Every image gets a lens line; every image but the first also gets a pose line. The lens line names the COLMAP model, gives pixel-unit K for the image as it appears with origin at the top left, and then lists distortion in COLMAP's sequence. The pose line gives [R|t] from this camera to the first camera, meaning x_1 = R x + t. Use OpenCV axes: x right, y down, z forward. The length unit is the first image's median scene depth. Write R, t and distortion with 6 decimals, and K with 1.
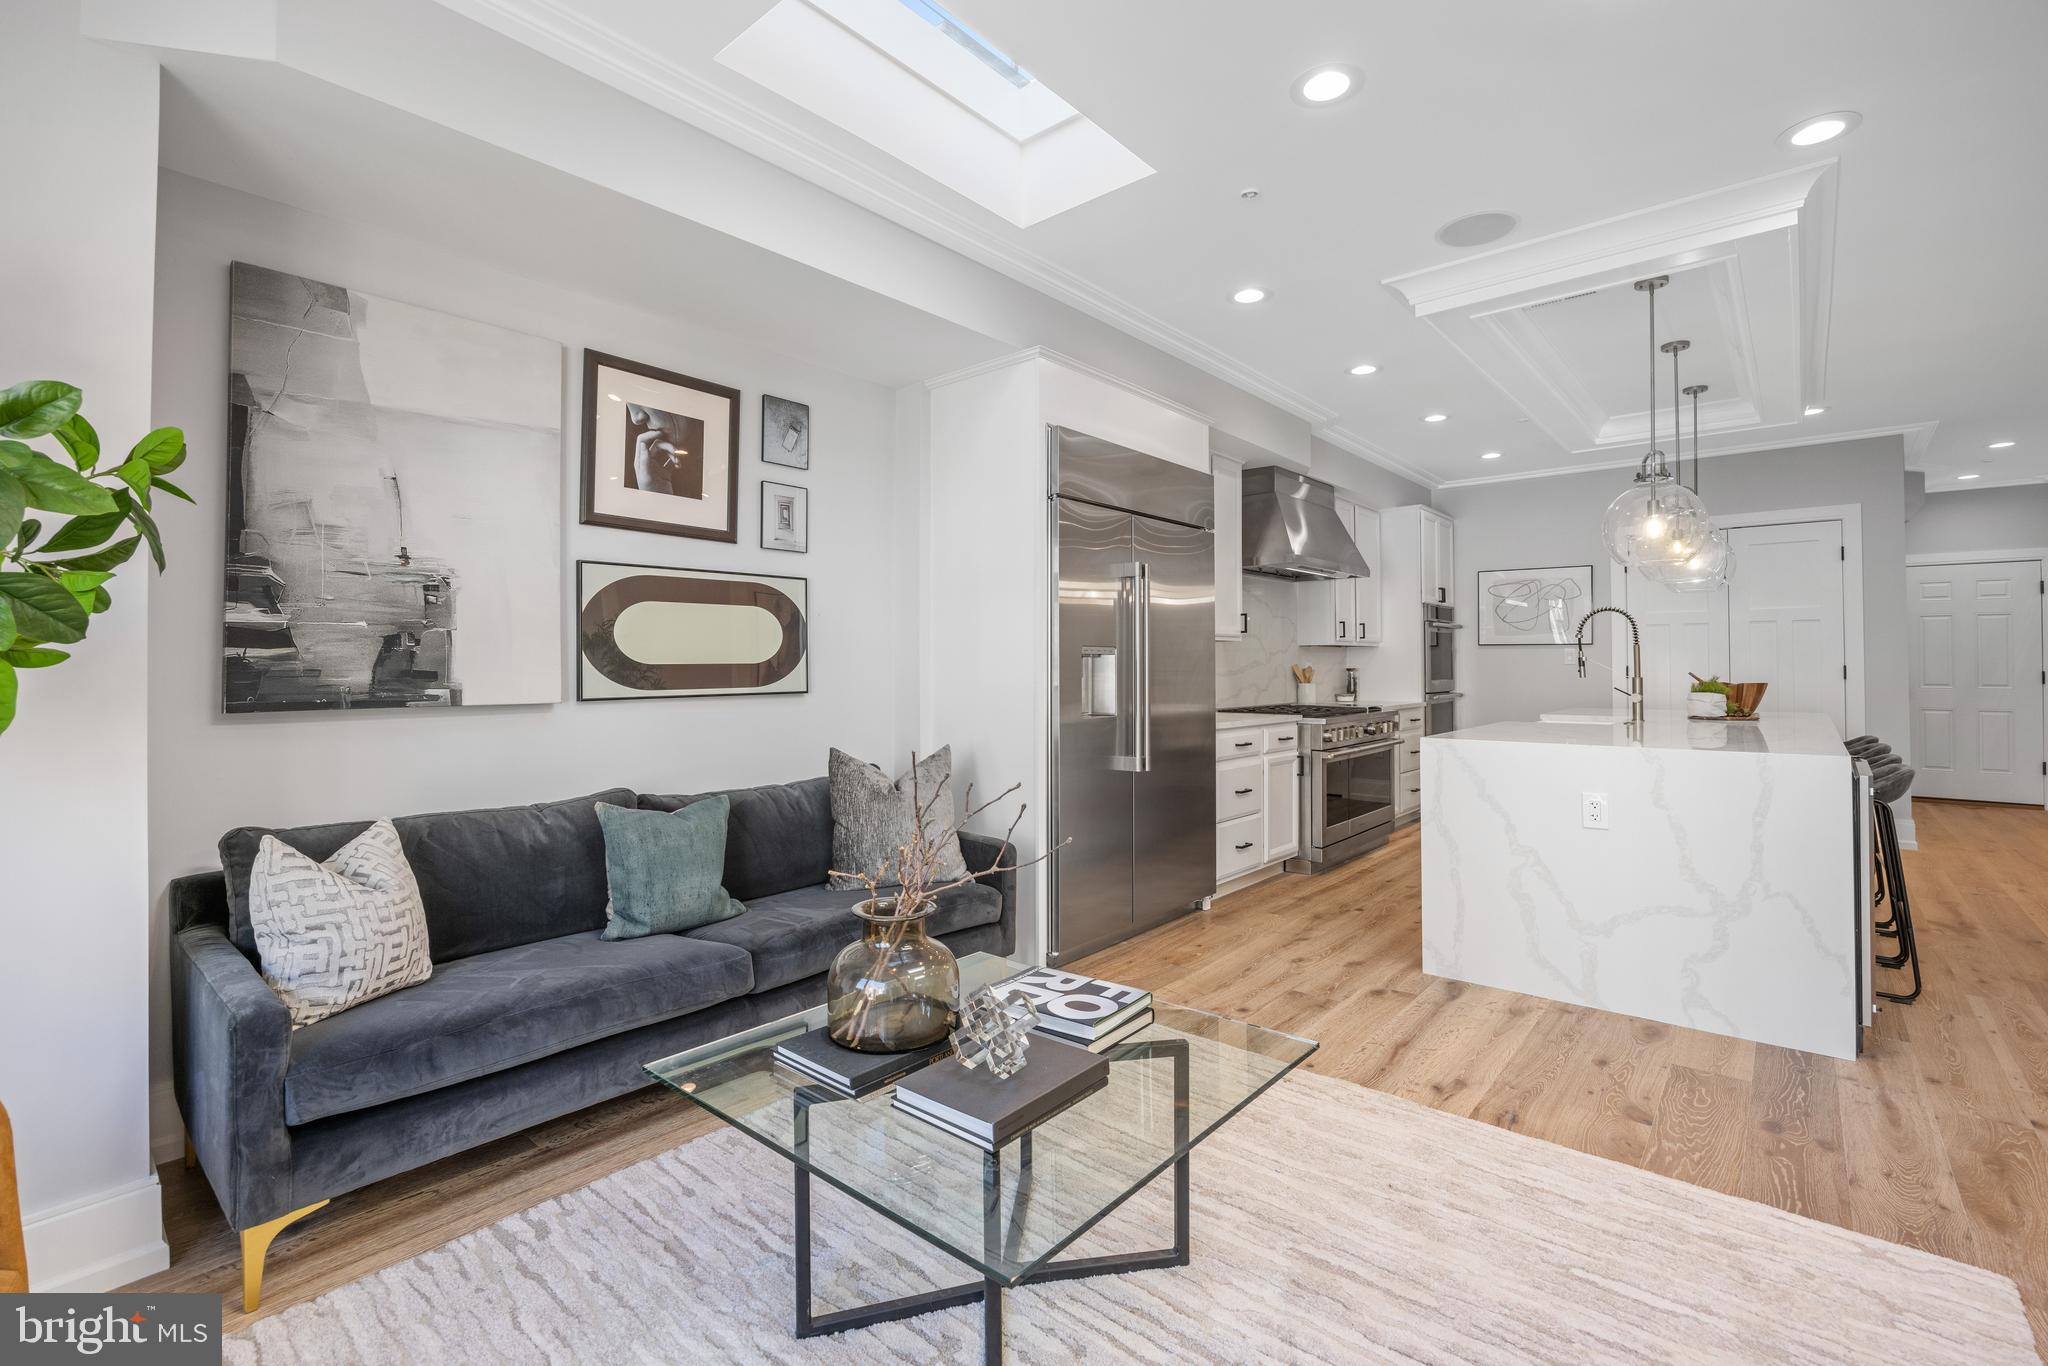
lens RADIAL K [[892.3, 0, 1028.0], [0, 892.3, 658.1], [0, 0, 1]] dist [-0.020907, 0.000833]
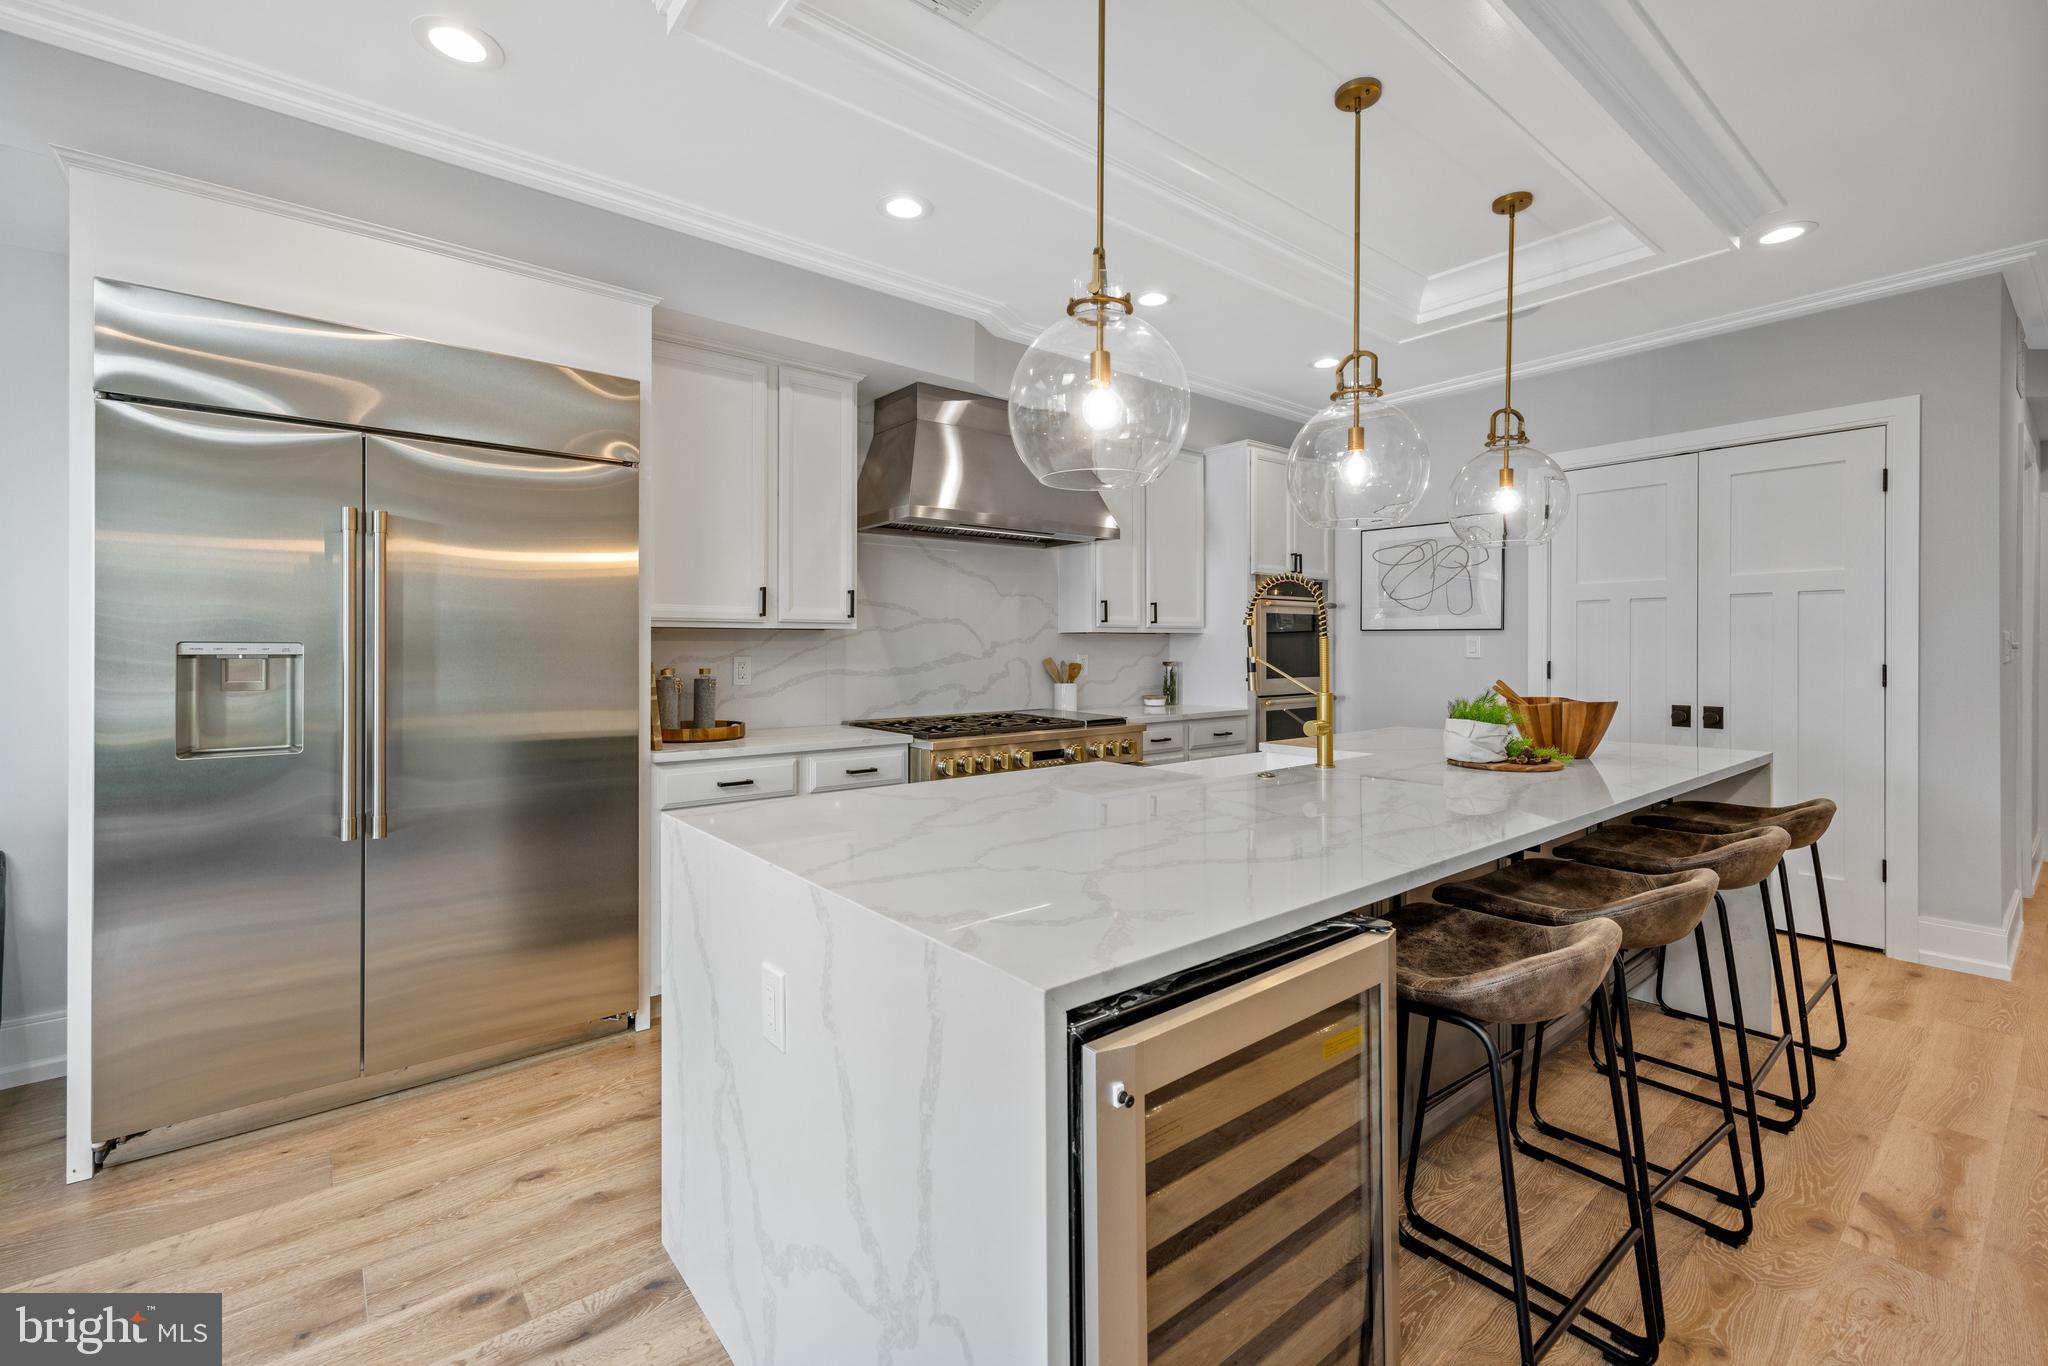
lens RADIAL K [[869.3, 0, 1028.2], [0, 869.3, 655.8], [0, 0, 1]] dist [0.006547, -0.000291]
pose [[0.986219, 0.003700, -0.165405, 0.802220], [-0.000504, 0.999813, 0.019356, -0.017379], [0.165445, -0.019006, 0.986036, 0.546114]]
